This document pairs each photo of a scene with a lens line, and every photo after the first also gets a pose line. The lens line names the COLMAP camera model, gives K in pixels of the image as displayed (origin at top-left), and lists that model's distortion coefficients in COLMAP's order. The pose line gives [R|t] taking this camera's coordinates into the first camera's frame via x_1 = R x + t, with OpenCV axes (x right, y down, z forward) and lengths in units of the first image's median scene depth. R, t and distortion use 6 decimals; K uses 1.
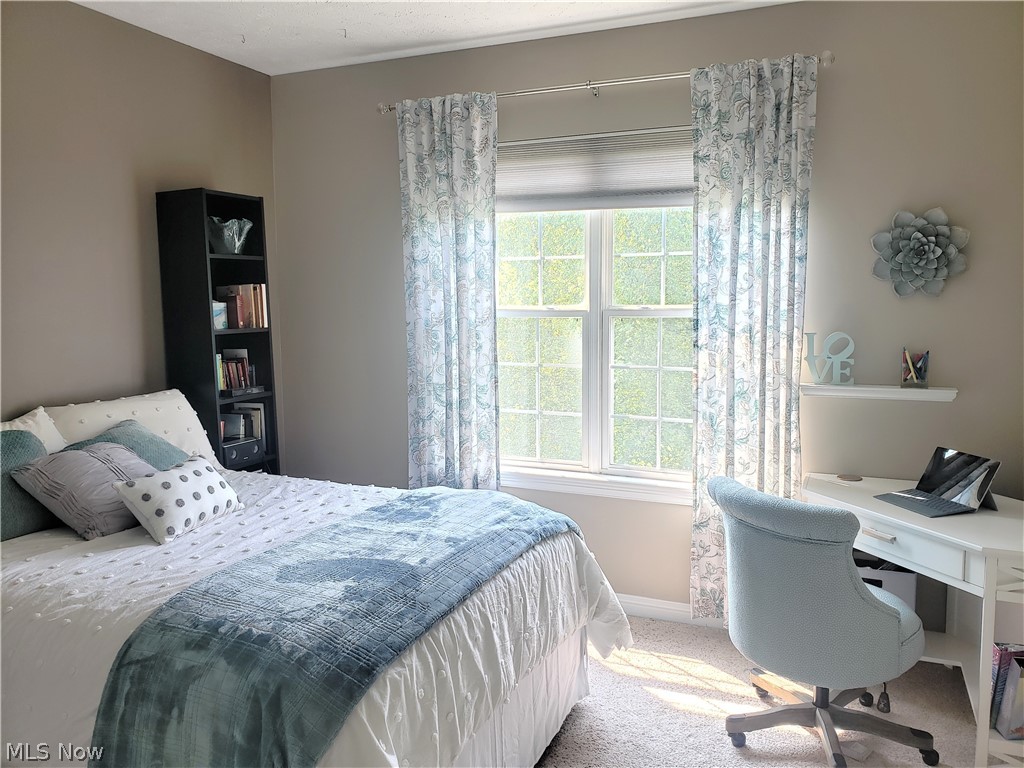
lens RADIAL K [[805.6, 0, 512.8], [0, 805.6, 382.4], [0, 0, 1]] dist [0.023695, 0.011306]
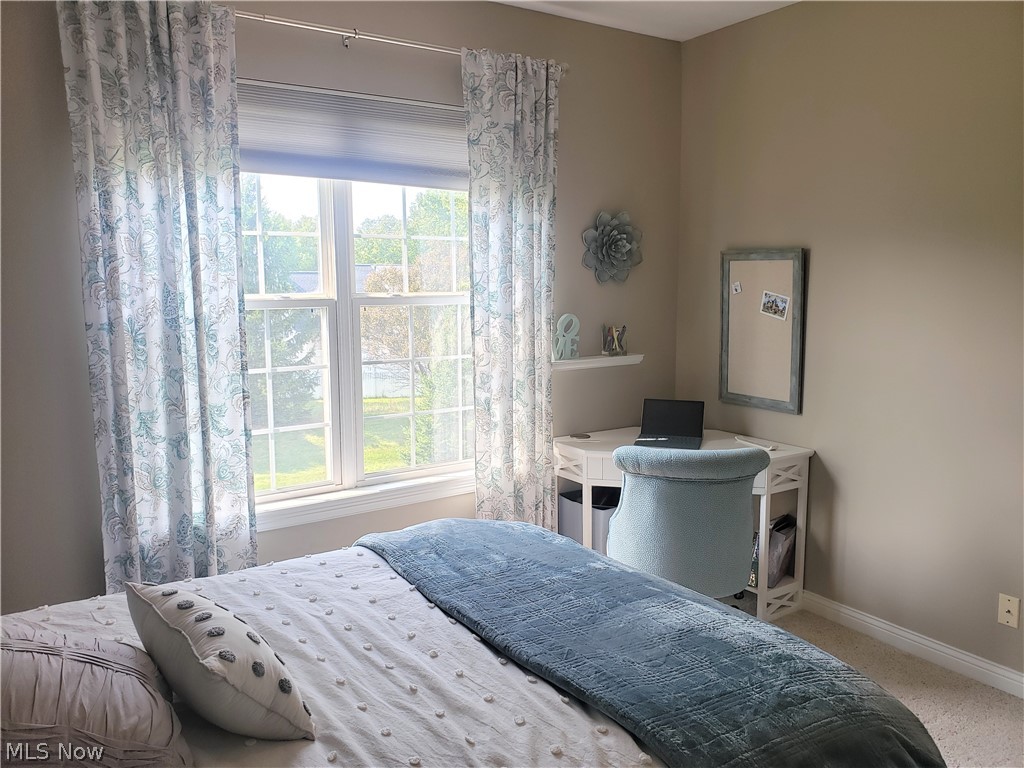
lens RADIAL K [[805.6, 0, 512.4], [0, 805.6, 383.8], [0, 0, 1]] dist [0.023695, 0.011306]
pose [[0.539136, -0.106575, 0.835449, -0.586652], [0.097276, 0.993202, 0.063924, -0.042319], [-0.836582, 0.046805, 0.545838, 0.431431]]
